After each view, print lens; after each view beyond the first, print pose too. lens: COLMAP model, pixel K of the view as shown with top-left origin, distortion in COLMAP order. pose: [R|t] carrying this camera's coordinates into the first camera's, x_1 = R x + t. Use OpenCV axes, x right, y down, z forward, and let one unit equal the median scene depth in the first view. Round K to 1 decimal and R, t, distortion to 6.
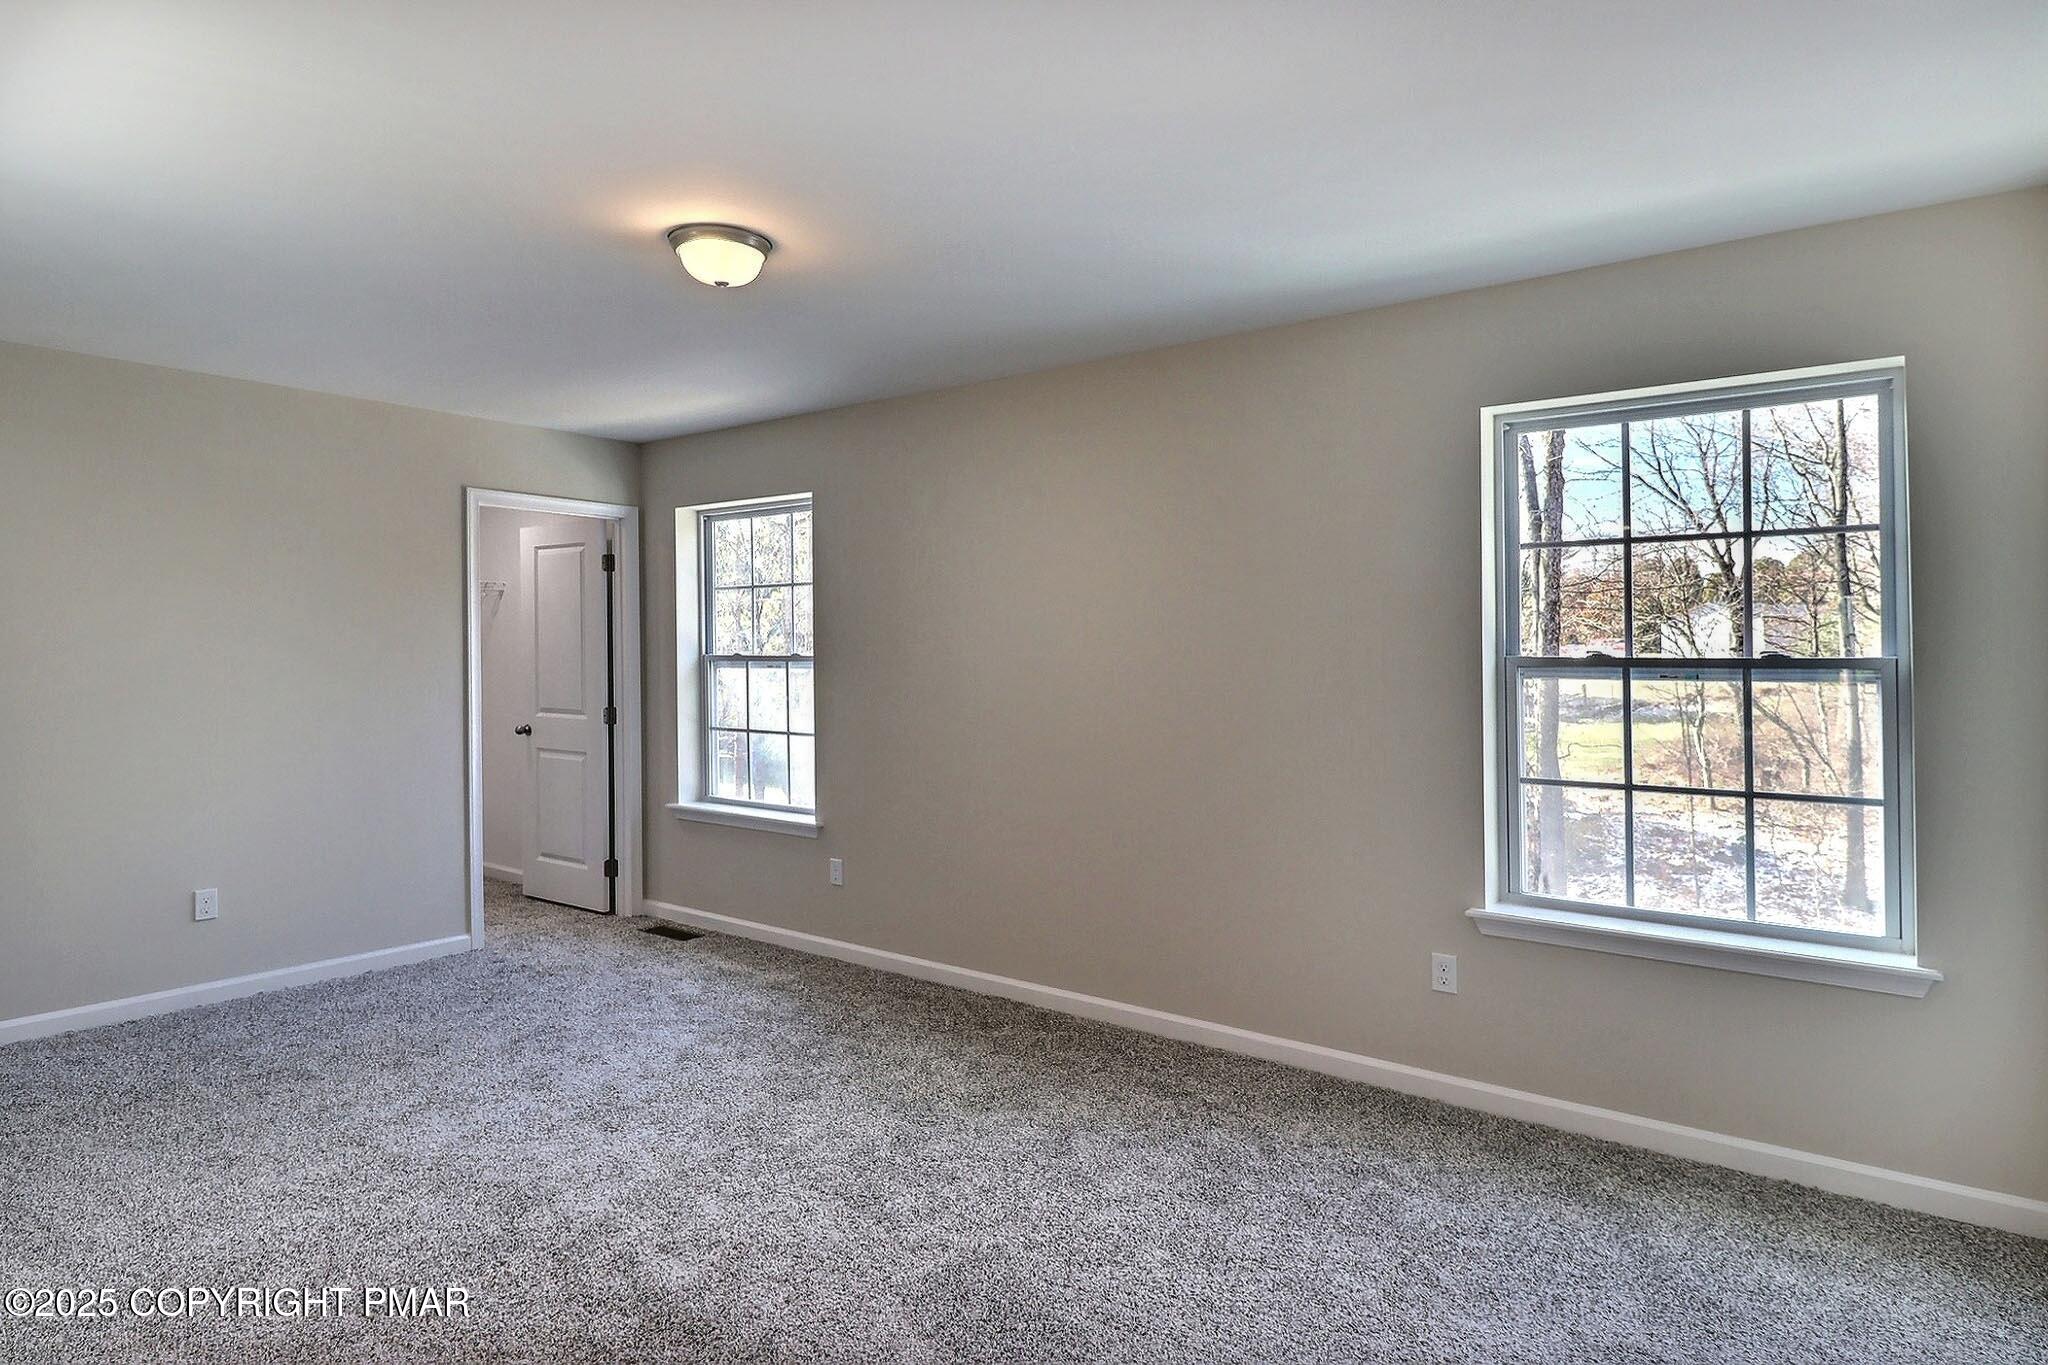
lens RADIAL K [[1185.6, 0, 1024.0], [0, 1185.6, 643.4], [0, 0, 1]] dist [0.003180, -0.011420]
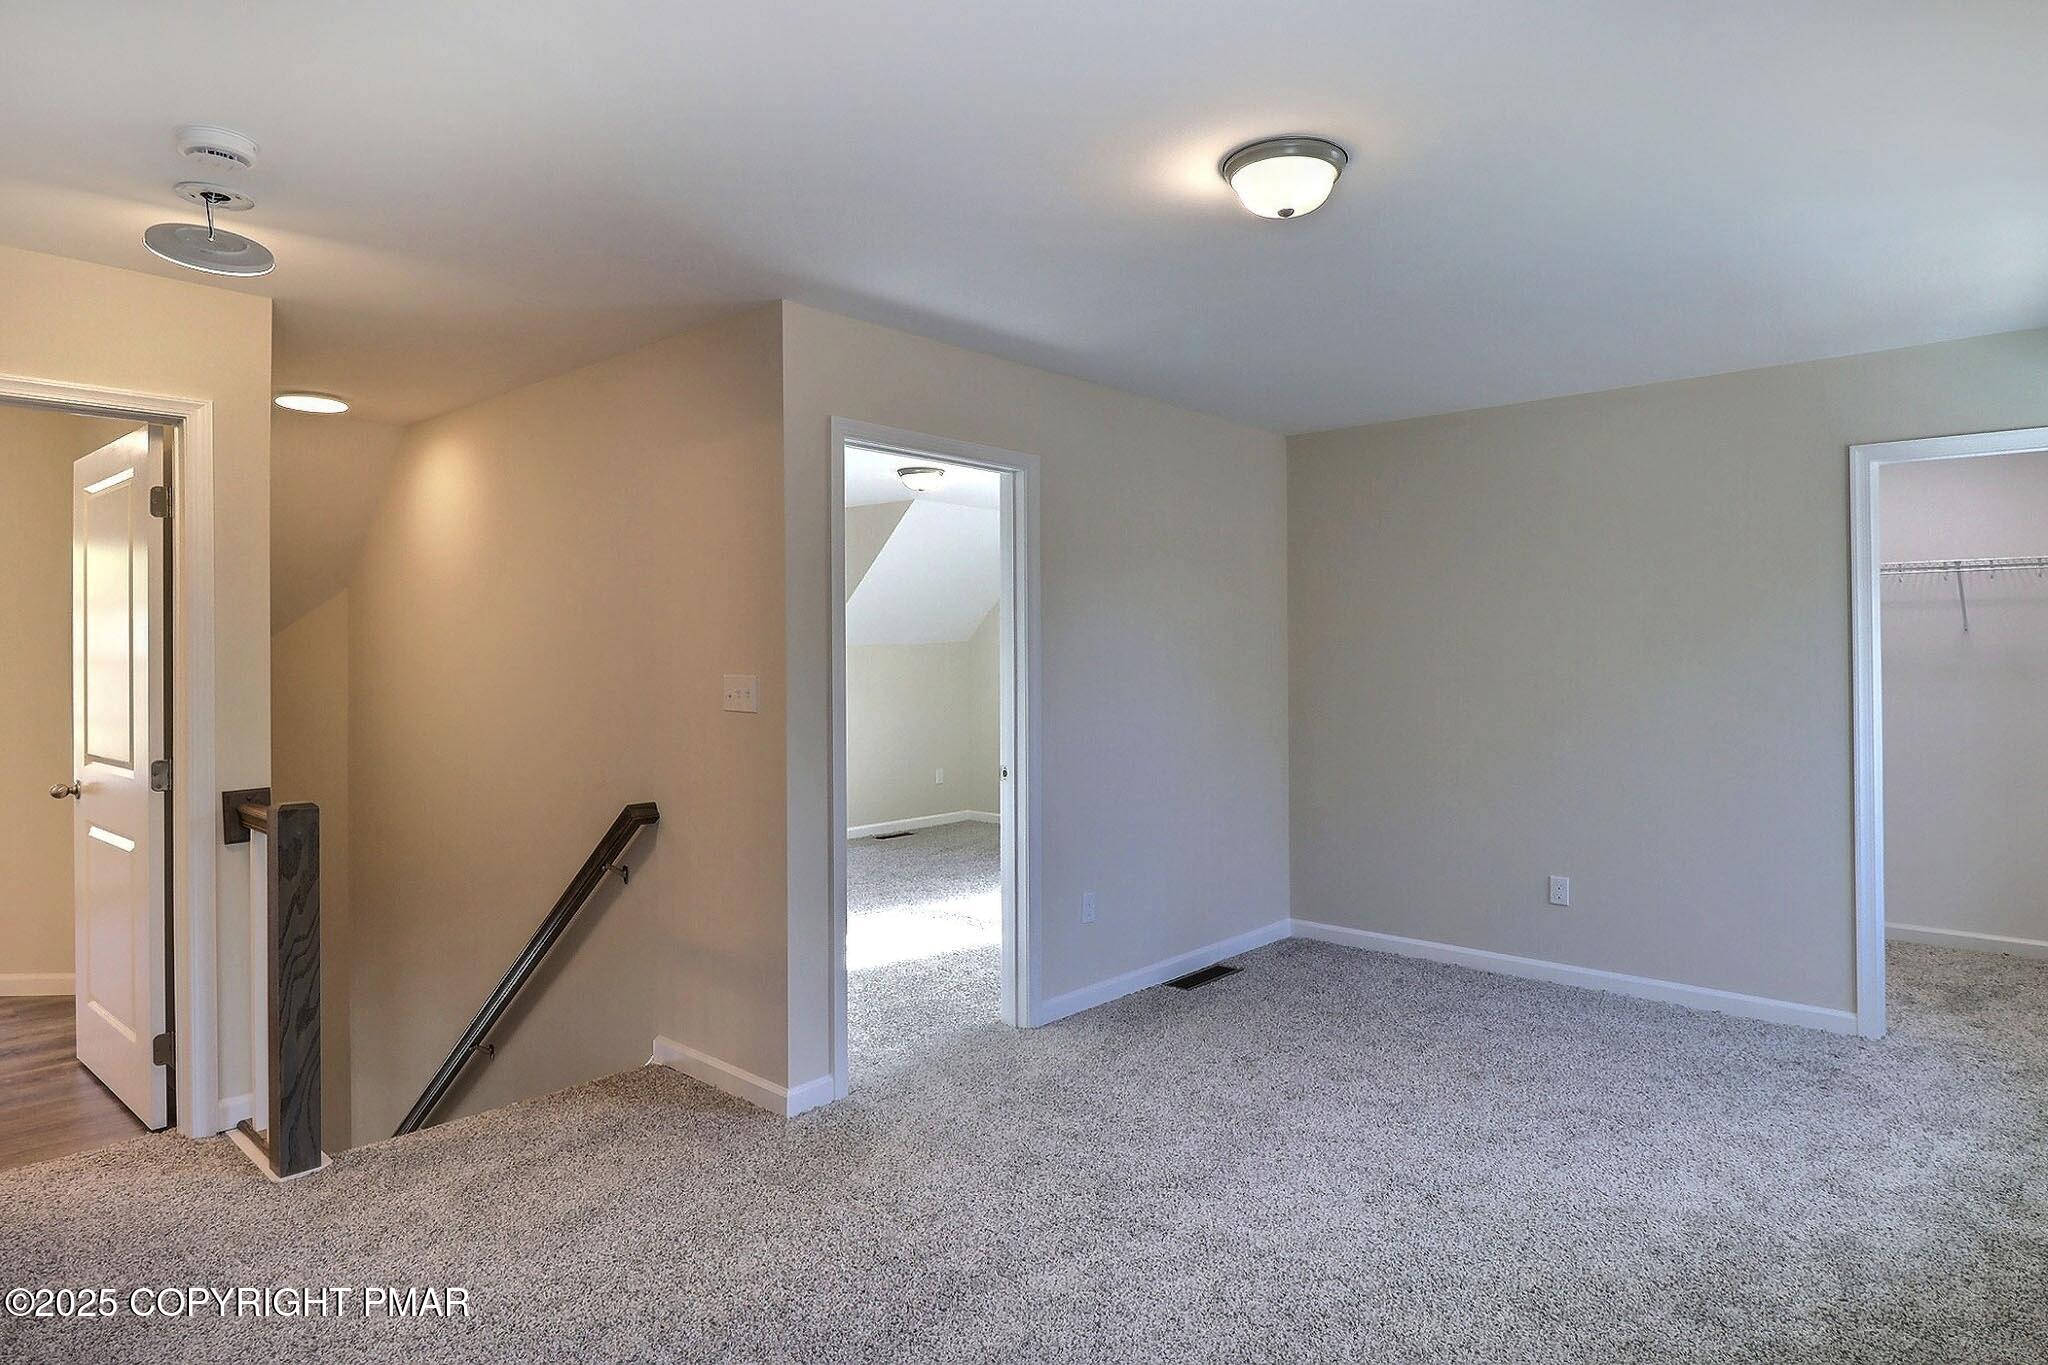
lens RADIAL K [[1185.6, 0, 1024.0], [0, 1185.6, 643.4], [0, 0, 1]] dist [0.003180, -0.011420]
pose [[-0.062666, 0.004676, -0.998024, 0.483802], [0.004882, 0.999978, 0.004379, -0.005064], [0.998023, -0.004598, -0.062687, 0.718956]]
